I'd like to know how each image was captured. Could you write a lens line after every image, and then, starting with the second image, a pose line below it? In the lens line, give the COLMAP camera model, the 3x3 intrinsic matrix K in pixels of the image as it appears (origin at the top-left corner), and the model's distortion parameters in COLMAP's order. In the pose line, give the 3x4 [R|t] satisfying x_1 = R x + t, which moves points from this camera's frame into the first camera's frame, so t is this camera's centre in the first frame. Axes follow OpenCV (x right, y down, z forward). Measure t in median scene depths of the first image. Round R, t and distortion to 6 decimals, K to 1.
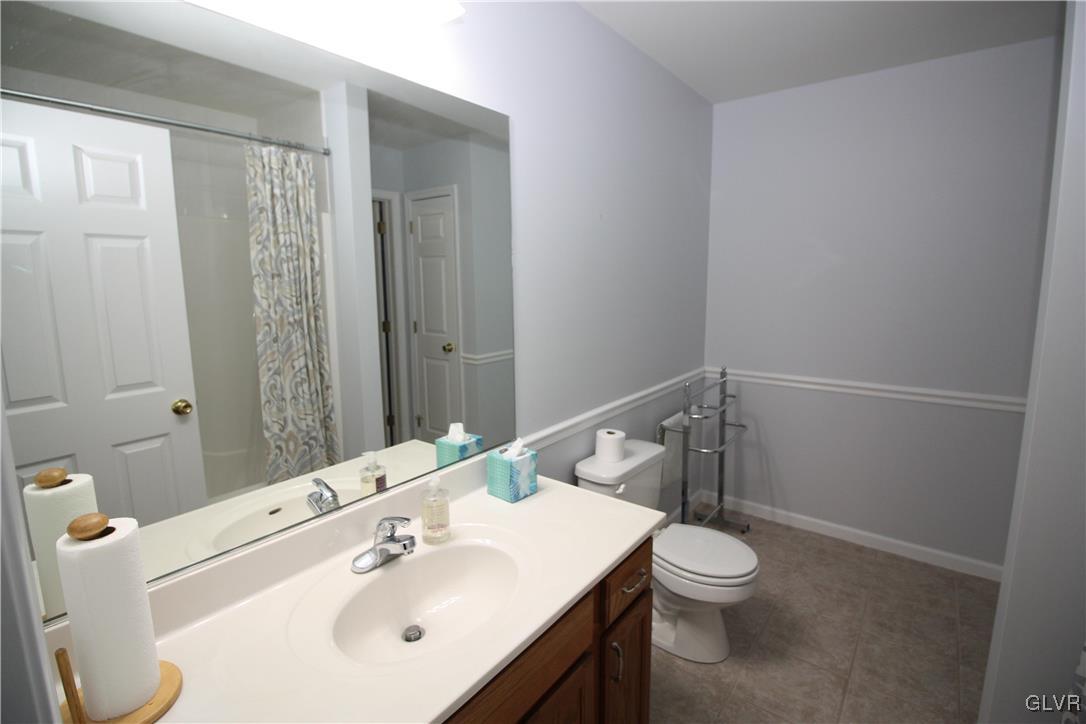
lens RADIAL K [[504.4, 0, 539.6], [0, 504.4, 348.1], [0, 0, 1]] dist [0.002440, -0.013624]
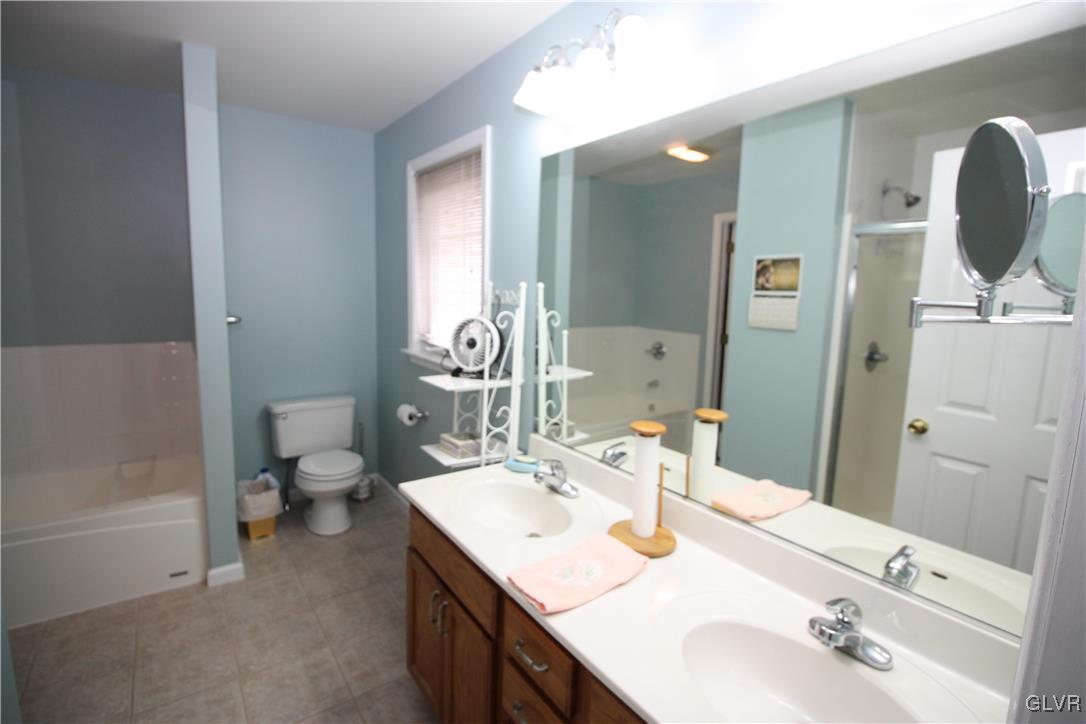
lens RADIAL K [[504.4, 0, 539.6], [0, 504.4, 348.1], [0, 0, 1]] dist [0.002440, -0.013624]
pose [[-0.275564, 0.122469, -0.953450, 0.552505], [-0.157776, 0.972638, 0.170534, -0.112771], [0.948246, 0.197425, -0.248701, 0.669383]]
